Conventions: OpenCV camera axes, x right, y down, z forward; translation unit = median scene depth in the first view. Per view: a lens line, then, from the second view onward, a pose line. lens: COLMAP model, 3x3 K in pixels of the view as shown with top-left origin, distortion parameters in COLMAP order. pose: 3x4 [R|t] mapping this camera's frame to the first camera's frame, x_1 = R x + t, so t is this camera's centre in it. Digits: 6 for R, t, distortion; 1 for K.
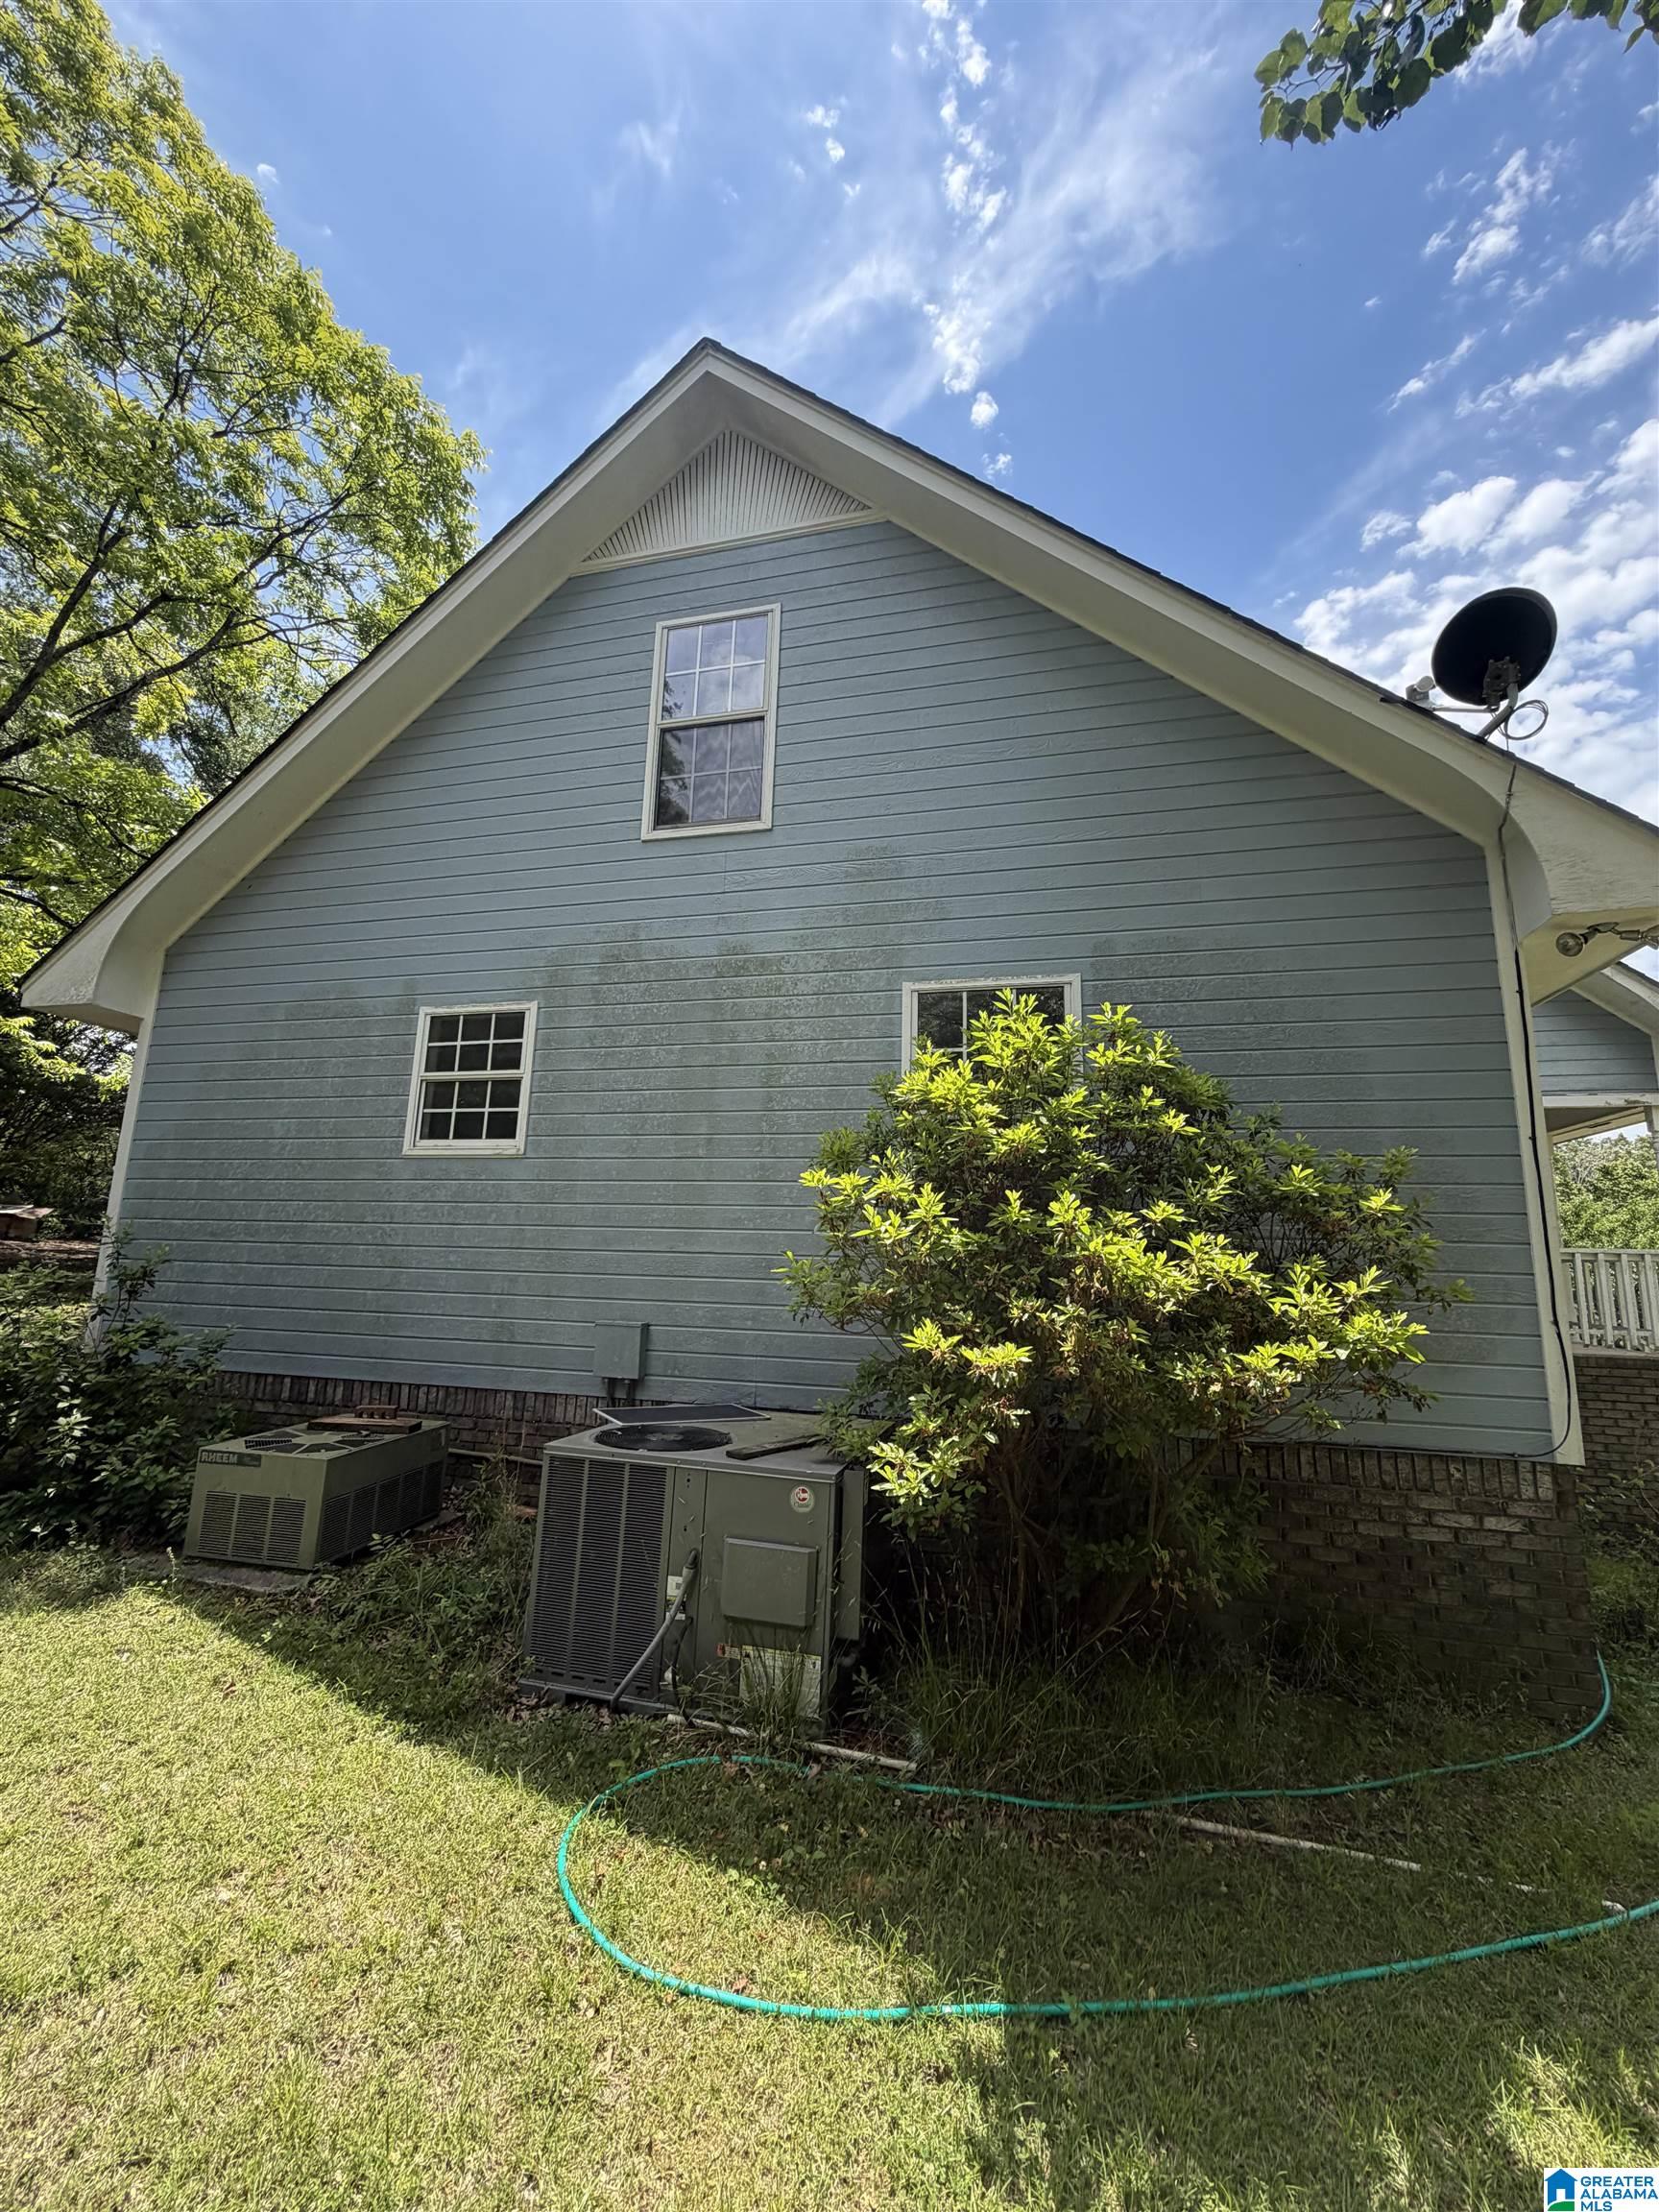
lens RADIAL K [[888.1, 0, 839.8], [0, 888.1, 1106.8], [0, 0, 1]] dist [0.000484, 0.000327]
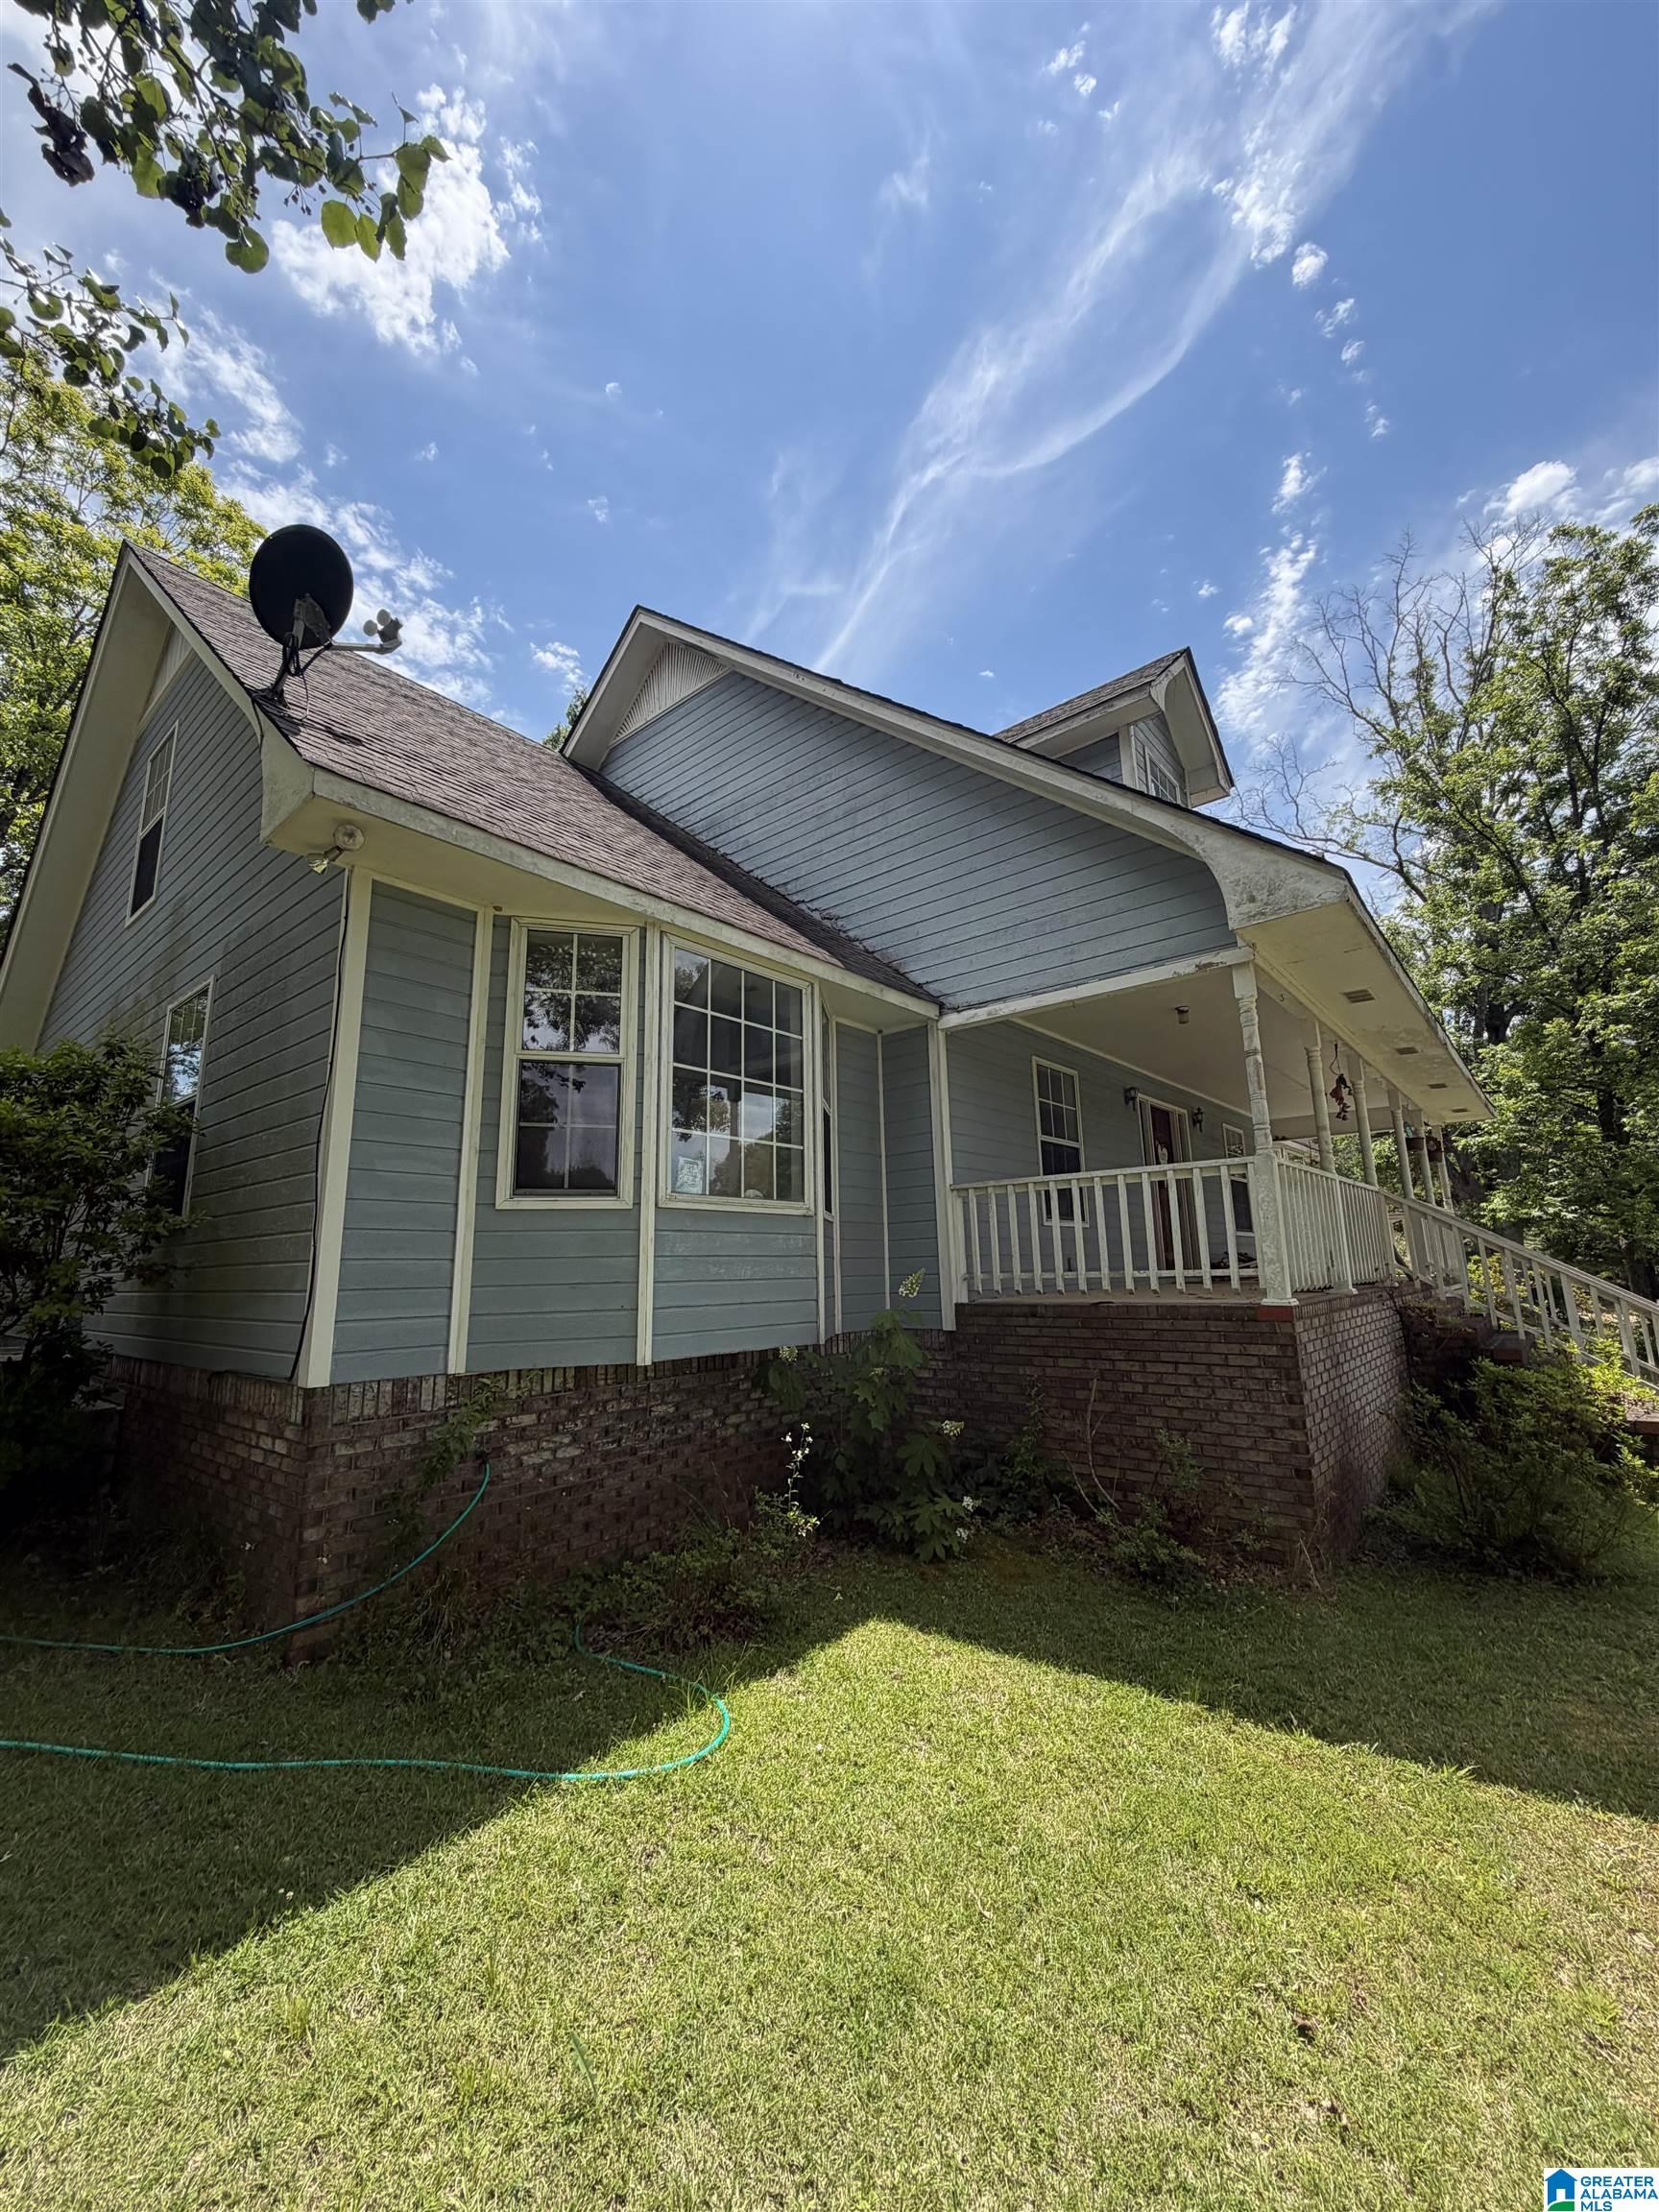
lens RADIAL K [[888.1, 0, 842.0], [0, 888.1, 1107.2], [0, 0, 1]] dist [0.000484, 0.000327]
pose [[0.900370, -0.132519, -0.414455, 0.199236], [0.131134, 0.990850, -0.031940, 0.021150], [0.414895, -0.025591, 0.909509, 0.040871]]
